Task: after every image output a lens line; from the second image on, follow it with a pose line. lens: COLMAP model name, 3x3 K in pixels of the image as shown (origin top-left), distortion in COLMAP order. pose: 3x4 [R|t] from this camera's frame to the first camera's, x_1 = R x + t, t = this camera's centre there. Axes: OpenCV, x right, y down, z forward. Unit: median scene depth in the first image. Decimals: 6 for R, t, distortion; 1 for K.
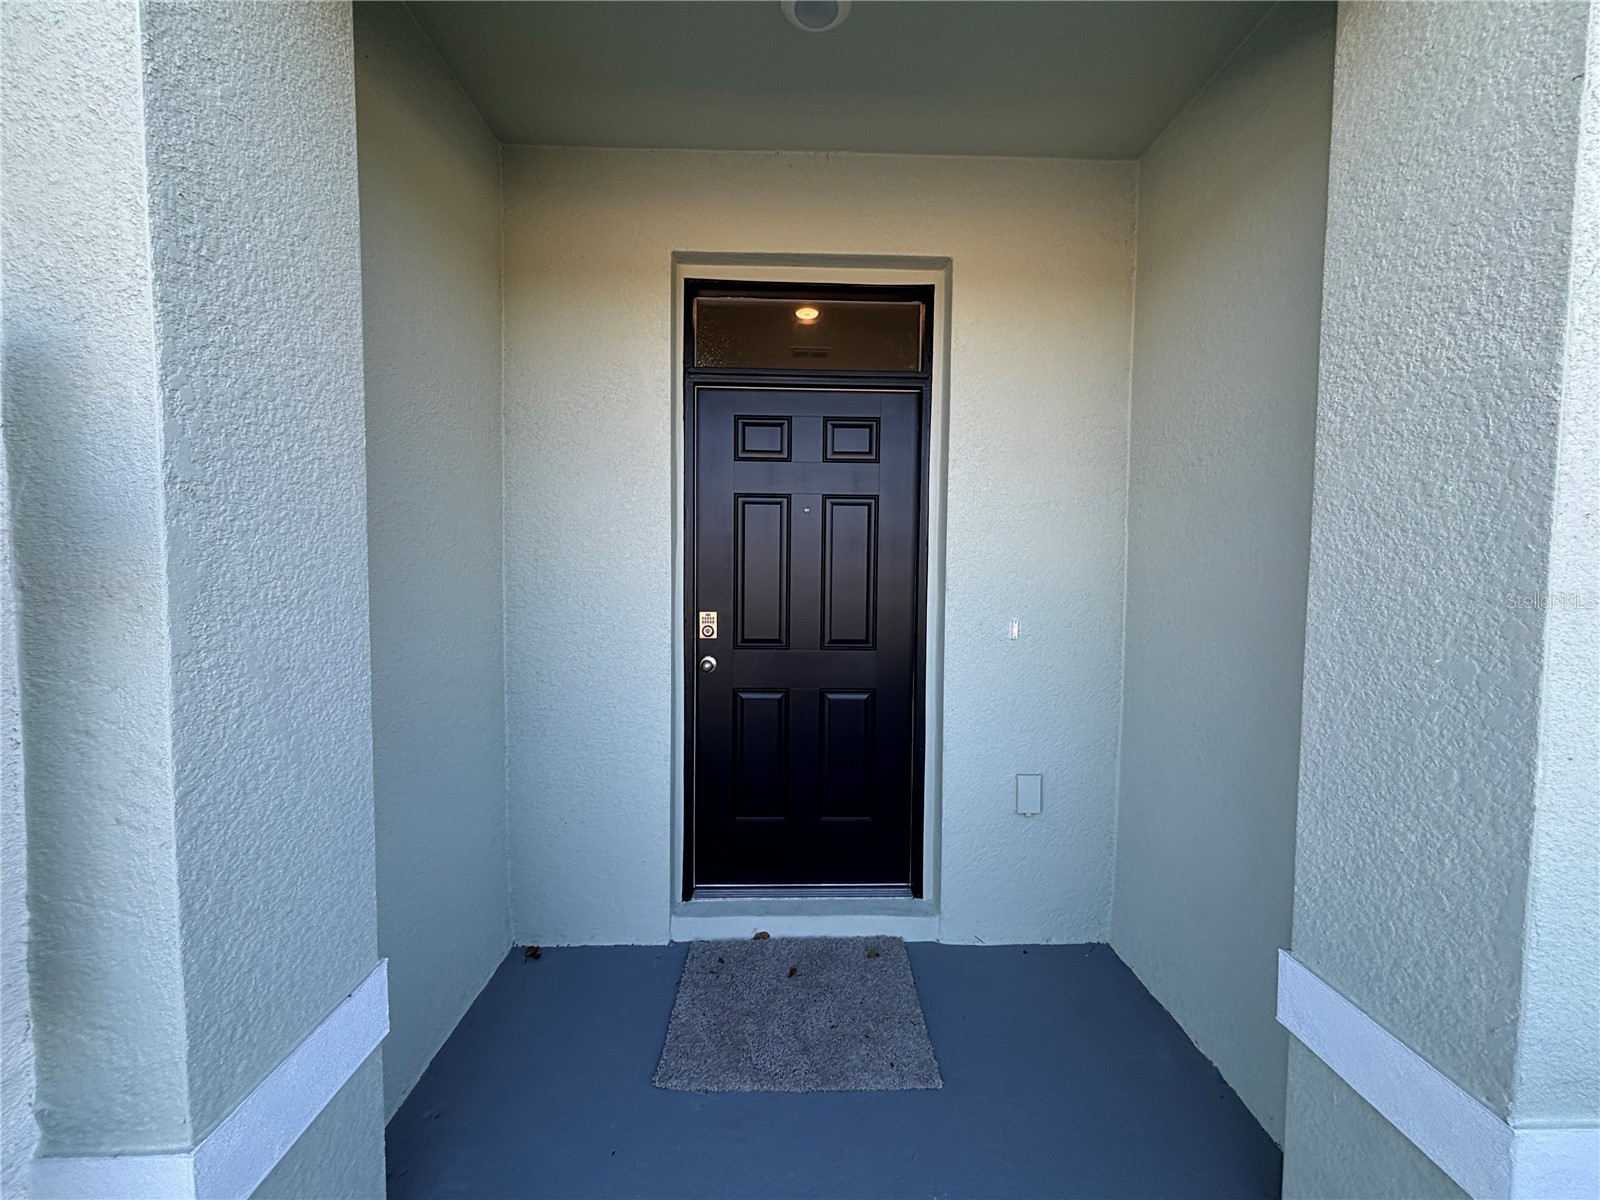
lens RADIAL K [[639.5, 0, 800.0], [0, 639.5, 600.0], [0, 0, 1]] dist [0.003955, 0.000280]
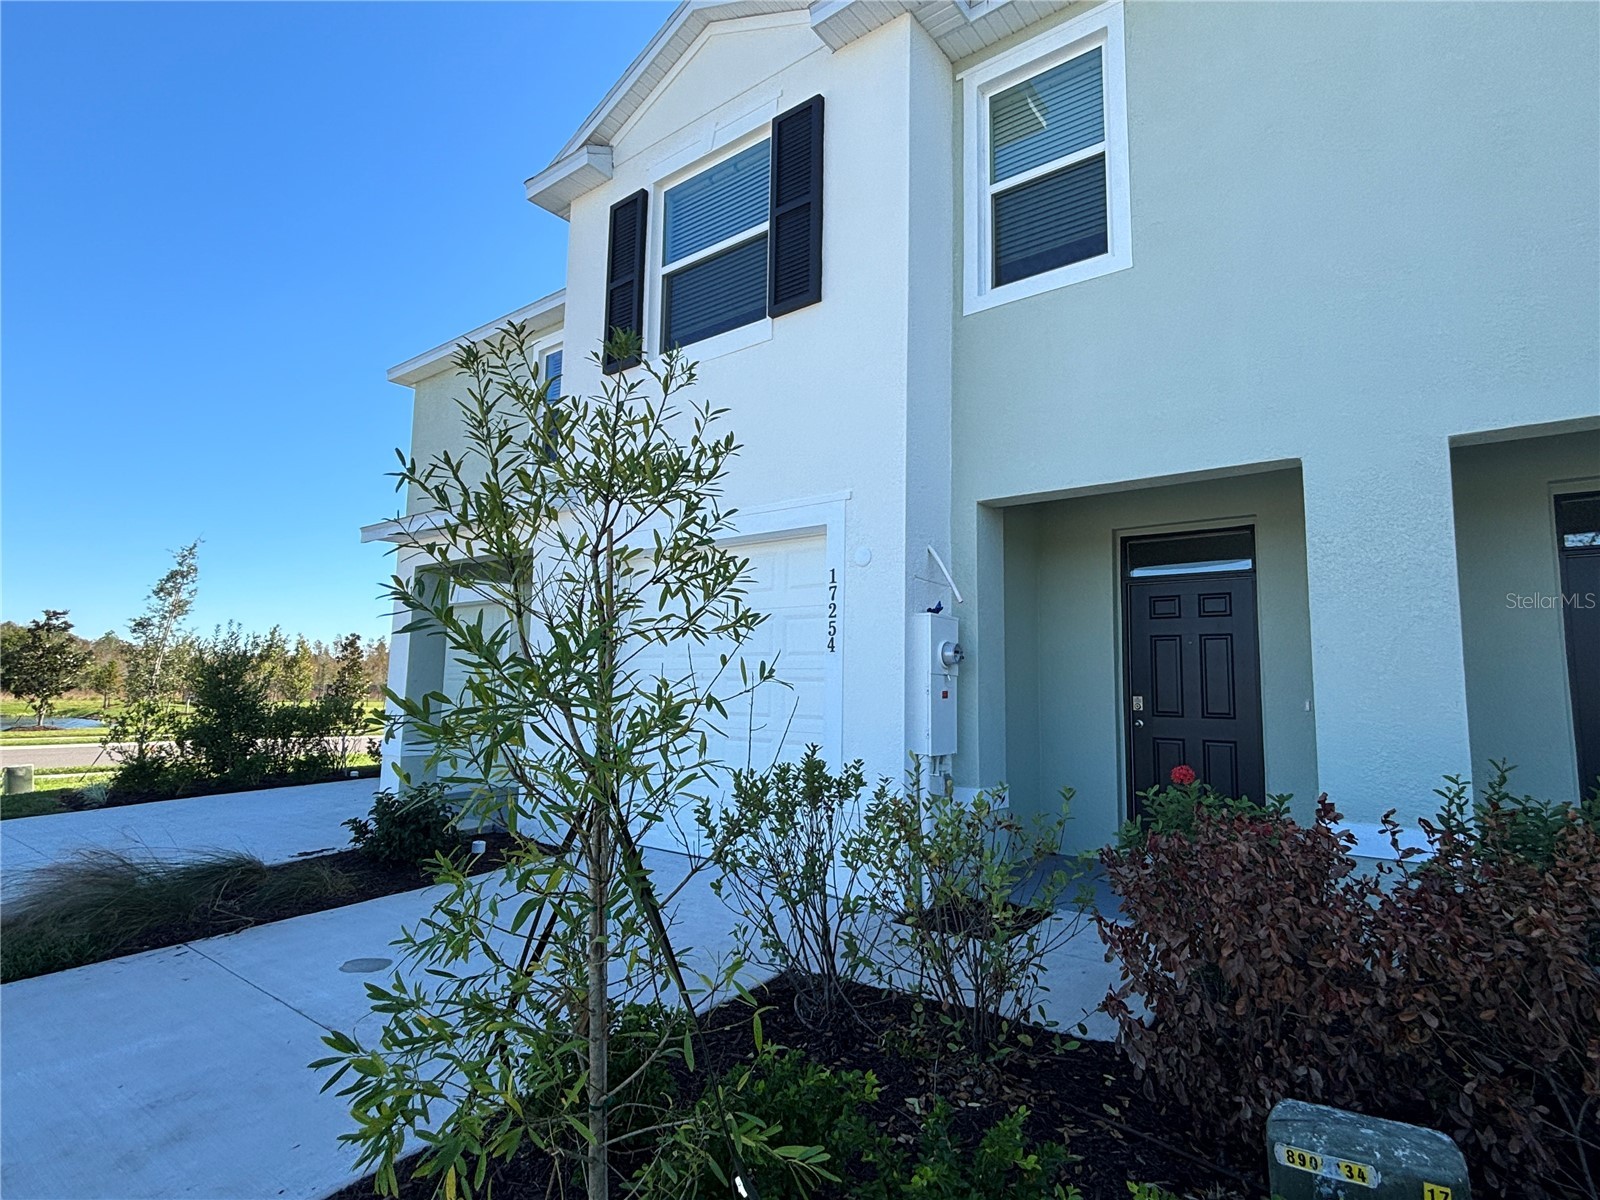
lens RADIAL K [[869.8, 0, 800.0], [0, 869.8, 600.0], [0, 0, 1]] dist [0.000030, 0.000009]
pose [[0.752220, -0.067977, -0.655396, 0.833532], [-0.058453, 0.983858, -0.169134, 0.235161], [0.656314, 0.165535, 0.736105, -1.659204]]
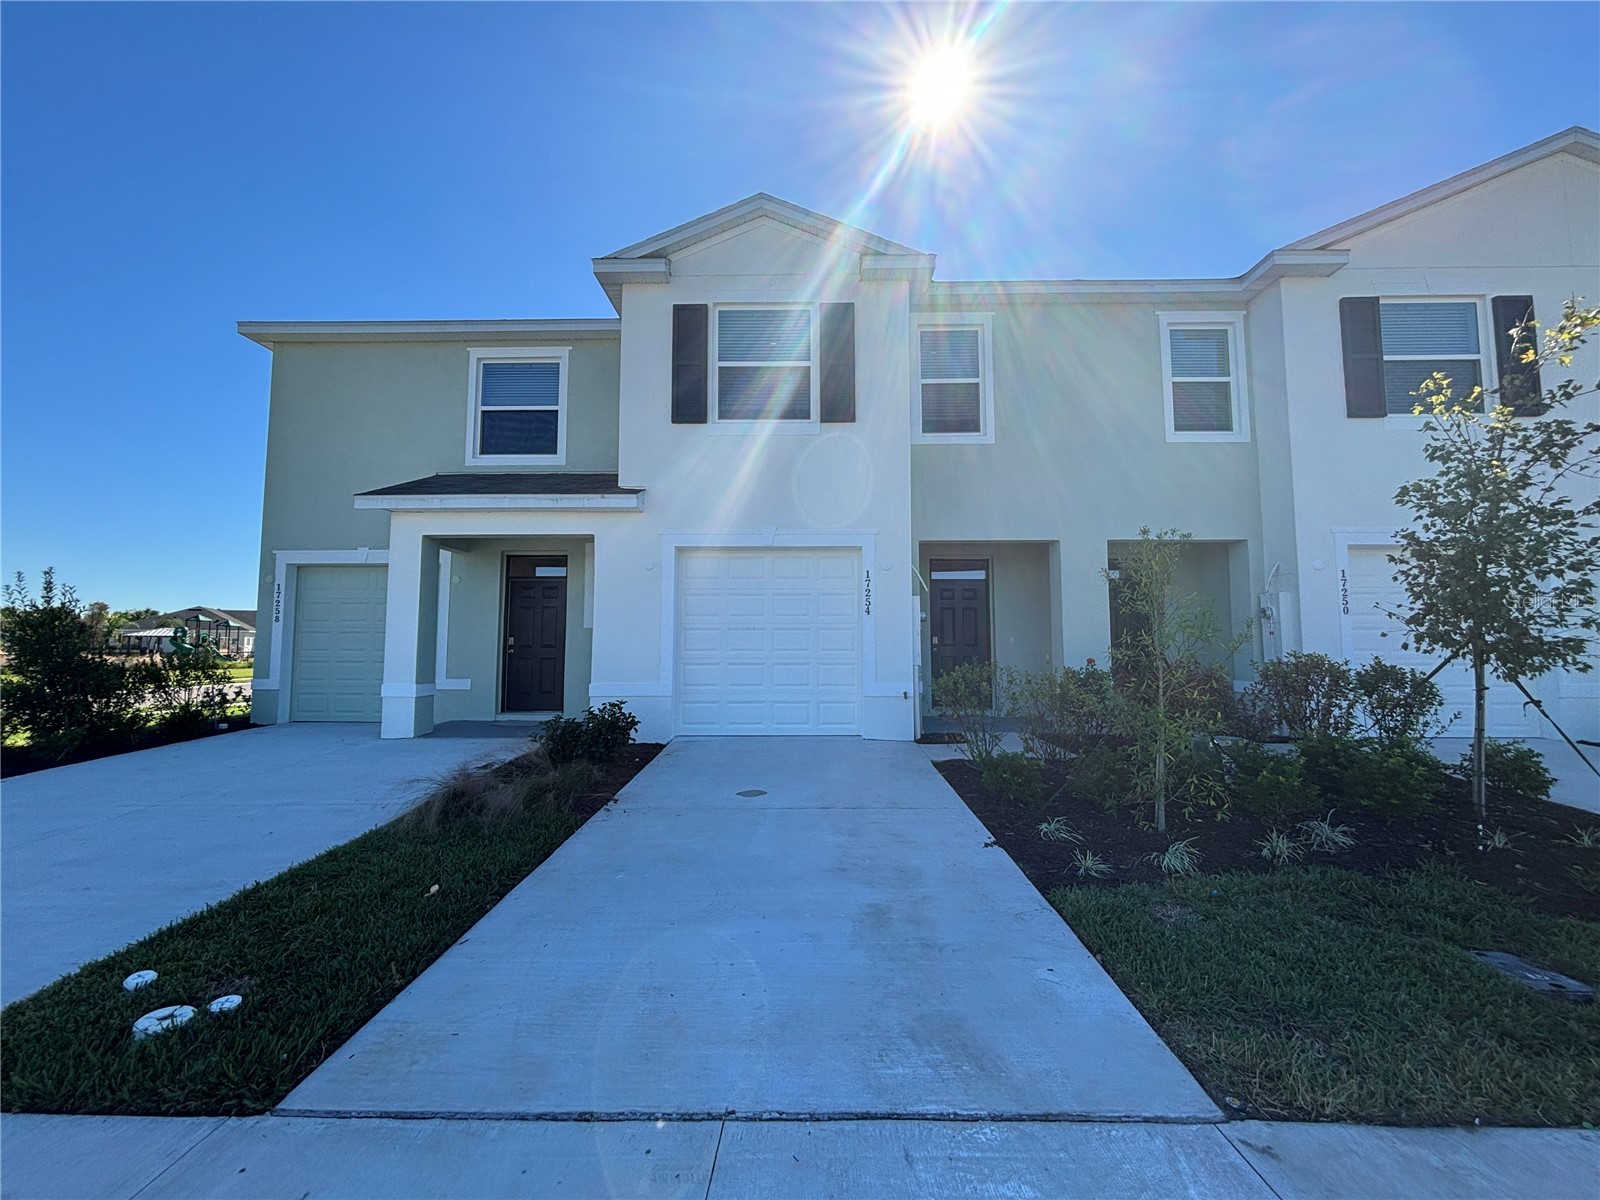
lens RADIAL K [[639.5, 0, 800.0], [0, 639.5, 600.0], [0, 0, 1]] dist [0.003955, 0.000280]
pose [[0.998931, -0.013217, -0.044298, -0.812450], [0.006777, 0.989774, -0.142482, 0.355547], [0.045728, 0.142030, 0.988806, -3.056737]]
